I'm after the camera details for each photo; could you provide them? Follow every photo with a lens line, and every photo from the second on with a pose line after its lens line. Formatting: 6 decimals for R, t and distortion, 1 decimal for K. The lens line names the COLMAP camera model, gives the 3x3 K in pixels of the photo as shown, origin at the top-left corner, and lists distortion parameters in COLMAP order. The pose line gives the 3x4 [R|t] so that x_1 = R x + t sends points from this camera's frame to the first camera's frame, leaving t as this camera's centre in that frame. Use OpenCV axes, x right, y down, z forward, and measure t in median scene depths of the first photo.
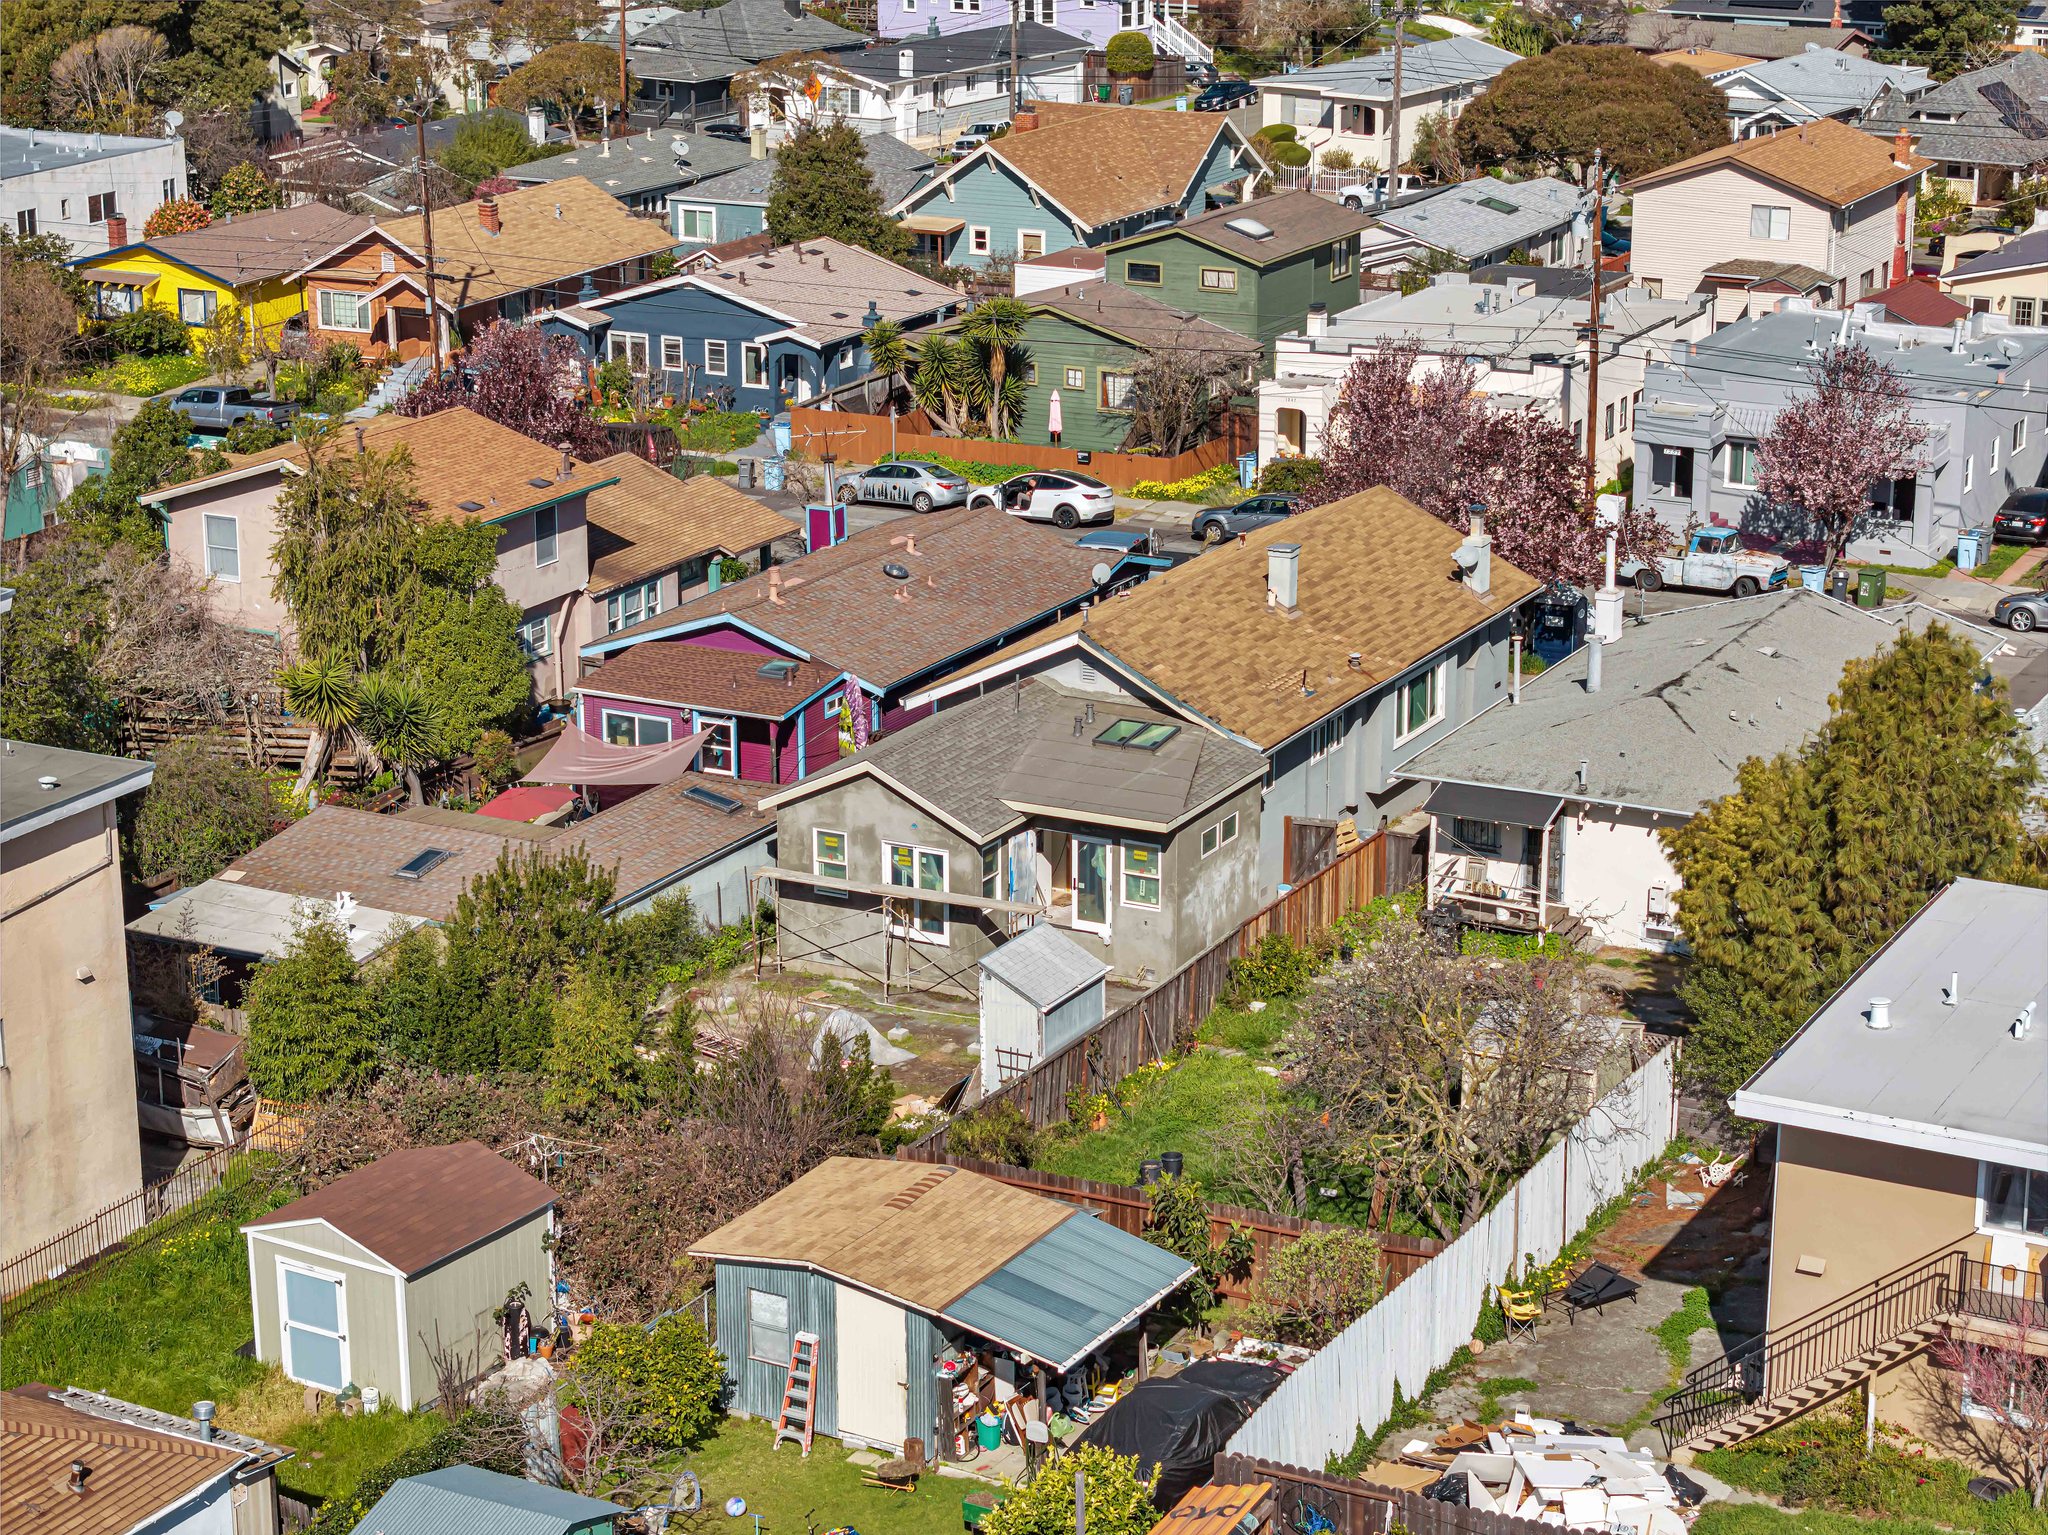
lens RADIAL K [[4094.9, 0, 1025.8], [0, 4094.9, 762.4], [0, 0, 1]] dist [-0.048264, 0.000000]
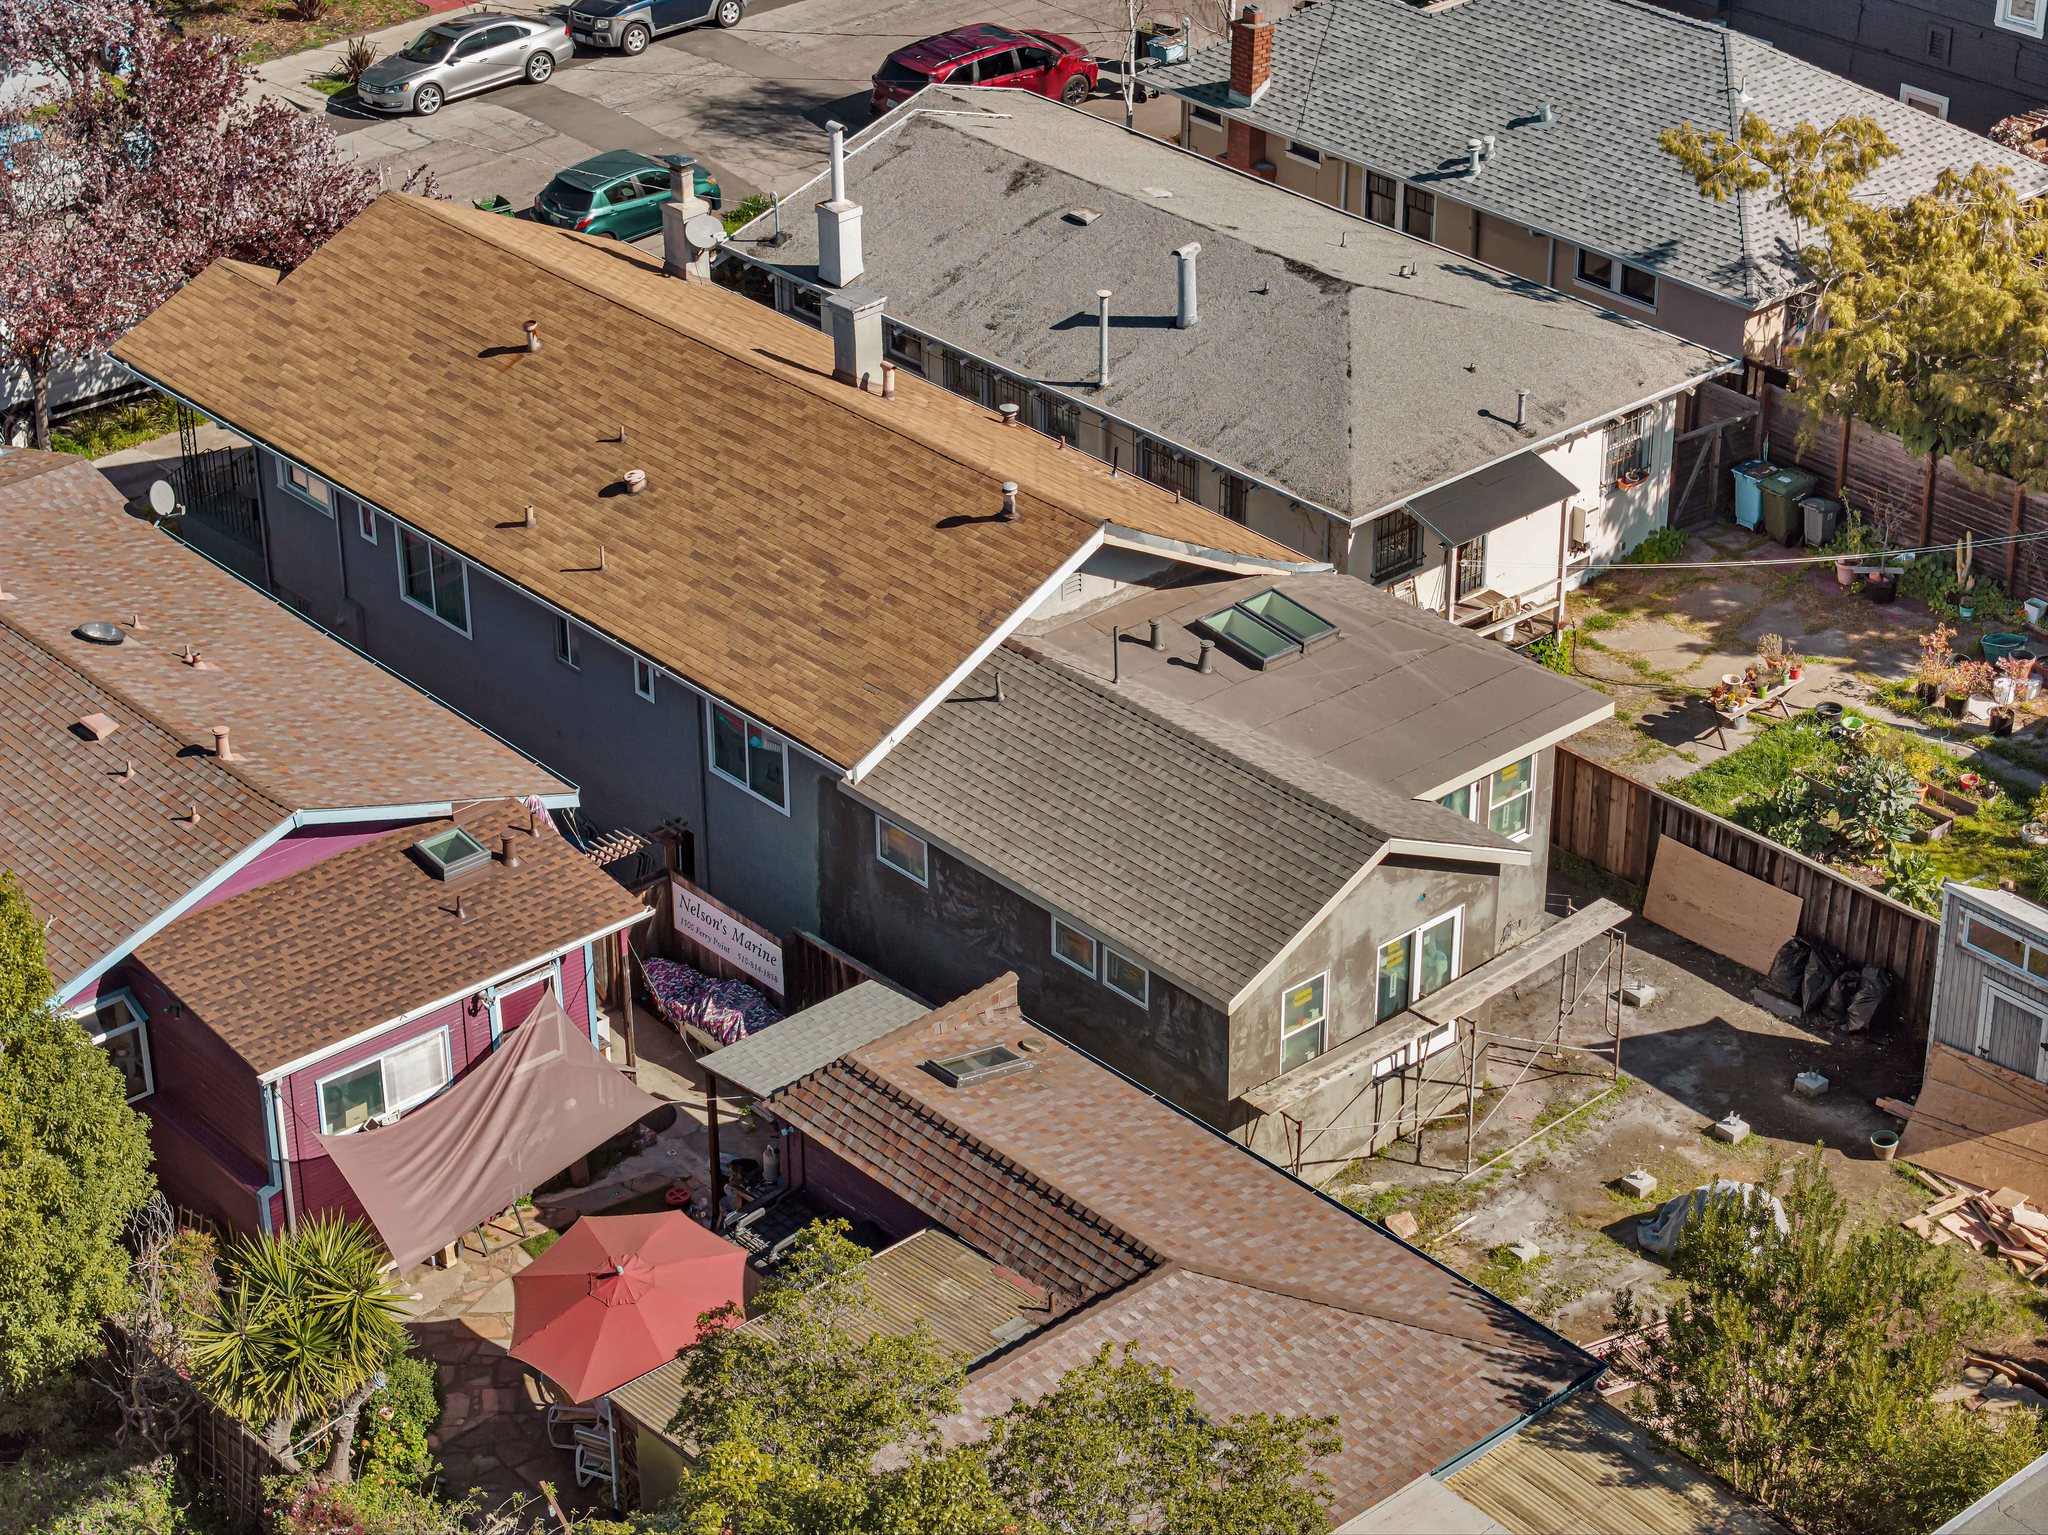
lens RADIAL K [[4094.9, 0, 1024.8], [0, 4094.9, 781.6], [0, 0, 1]] dist [-0.048264, 0.000000]
pose [[0.353989, -0.457184, 0.815889, -0.480830], [0.267821, 0.885394, 0.379933, -0.220926], [-0.896082, 0.084020, 0.435863, 0.706900]]
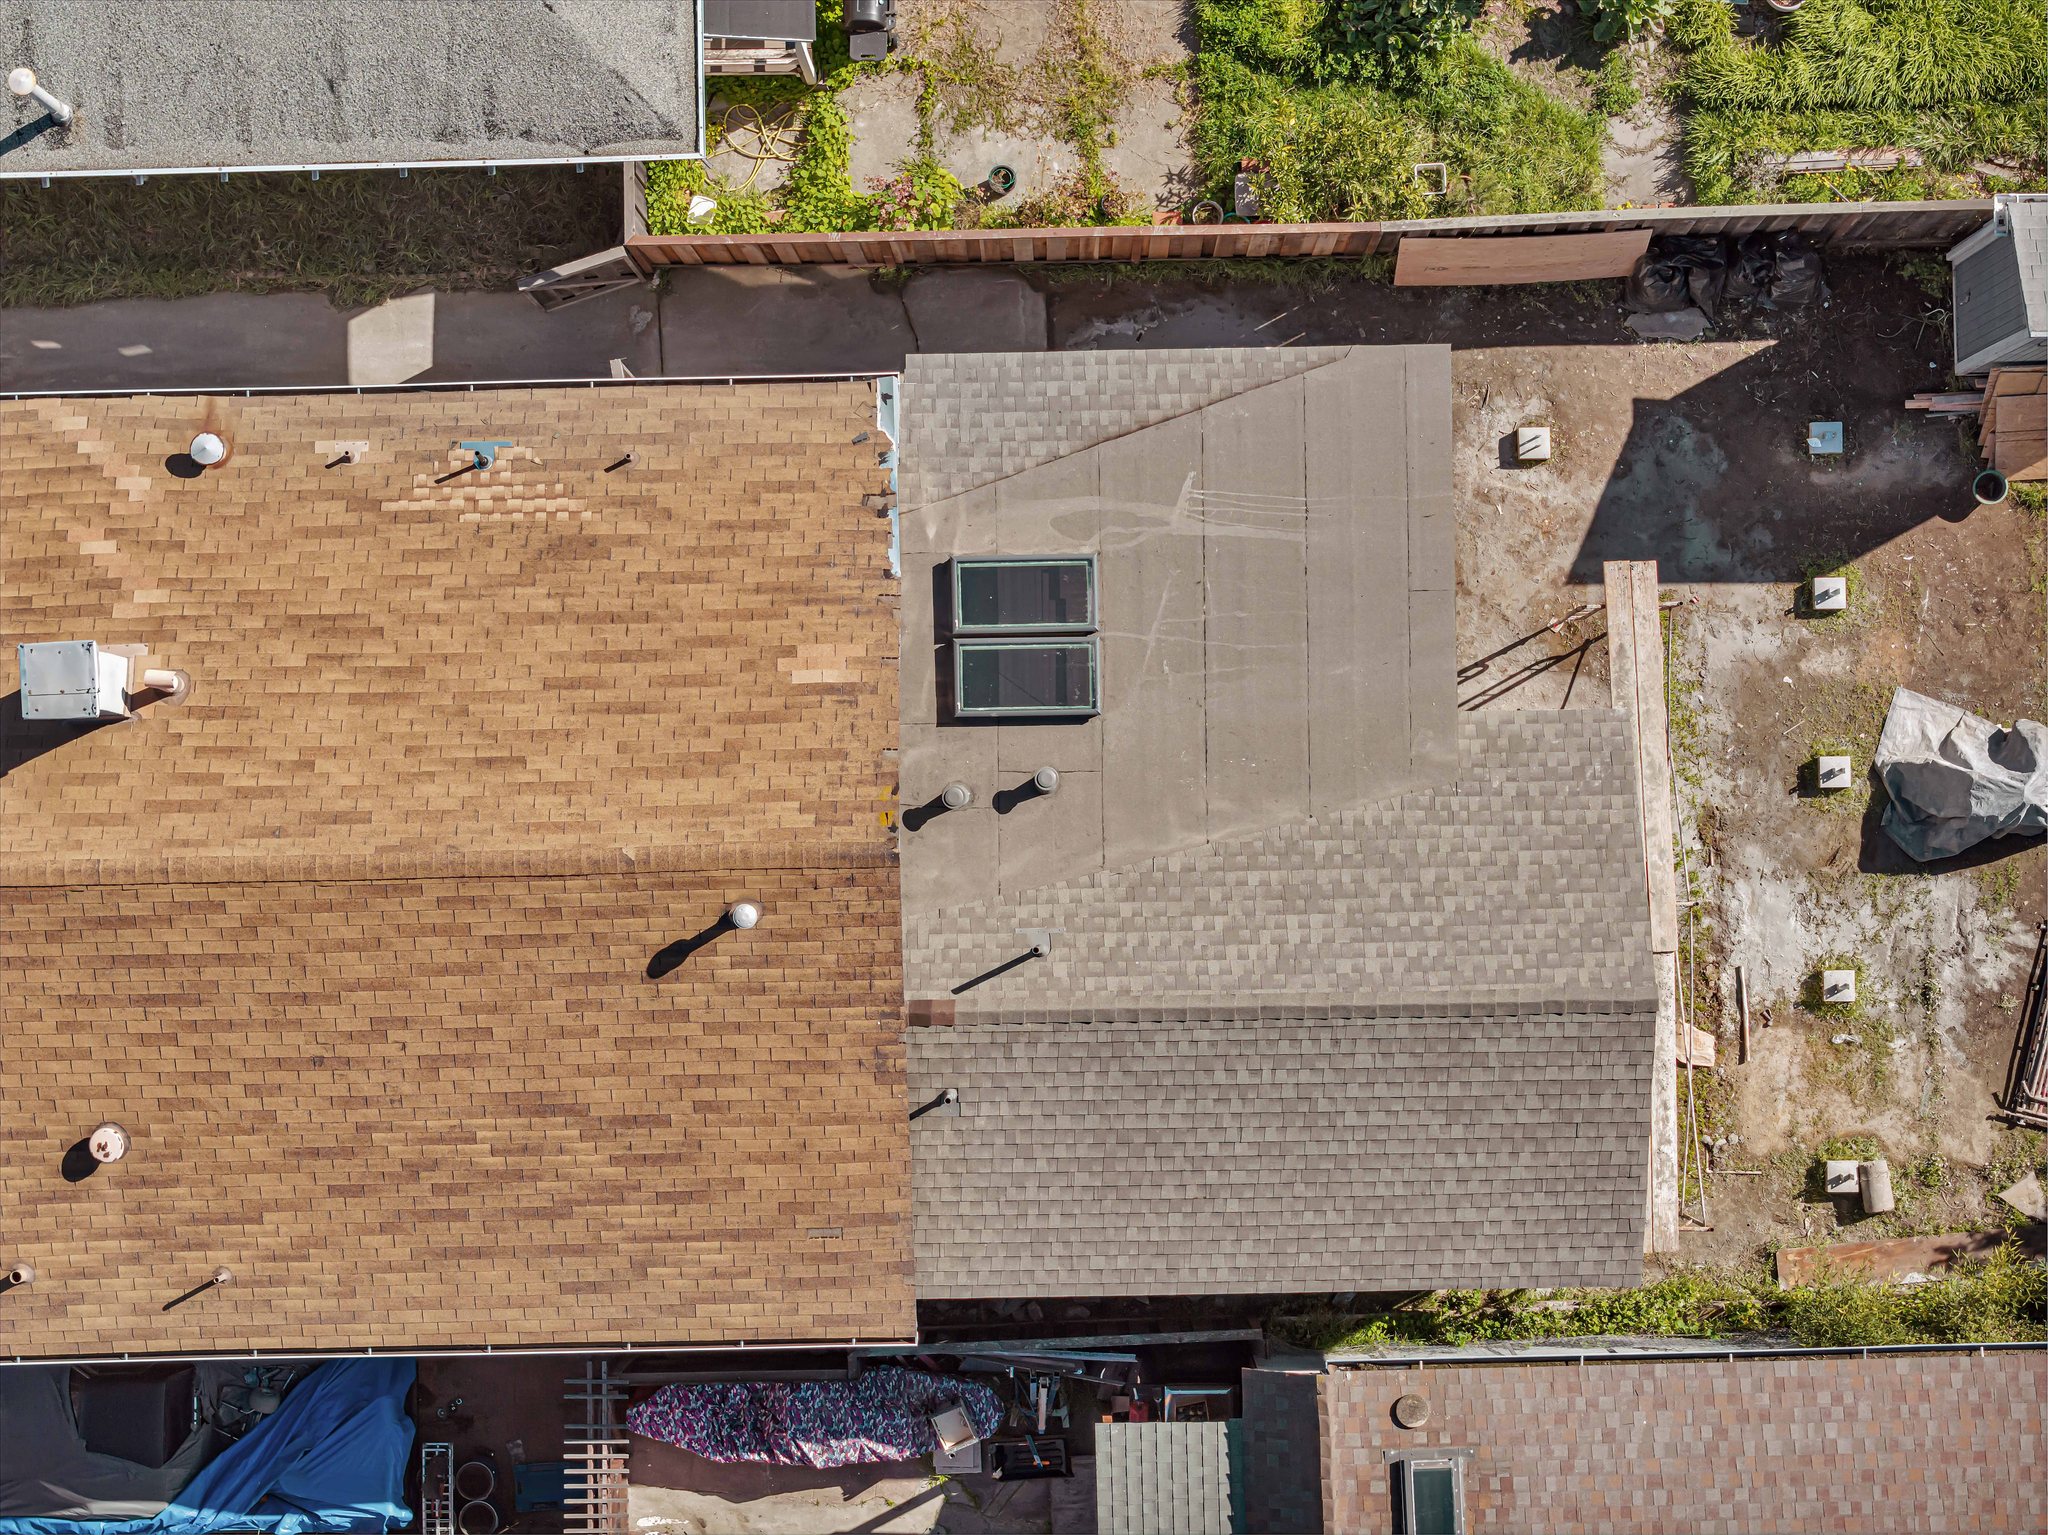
lens RADIAL K [[4094.9, 0, 1025.0], [0, 4094.9, 767.2], [0, 0, 1]] dist [-0.048264, 0.000000]
pose [[-0.484238, -0.874384, 0.031069, 0.001746], [0.257407, -0.108435, 0.960200, -0.390218], [-0.836215, 0.472963, 0.277581, 0.827255]]
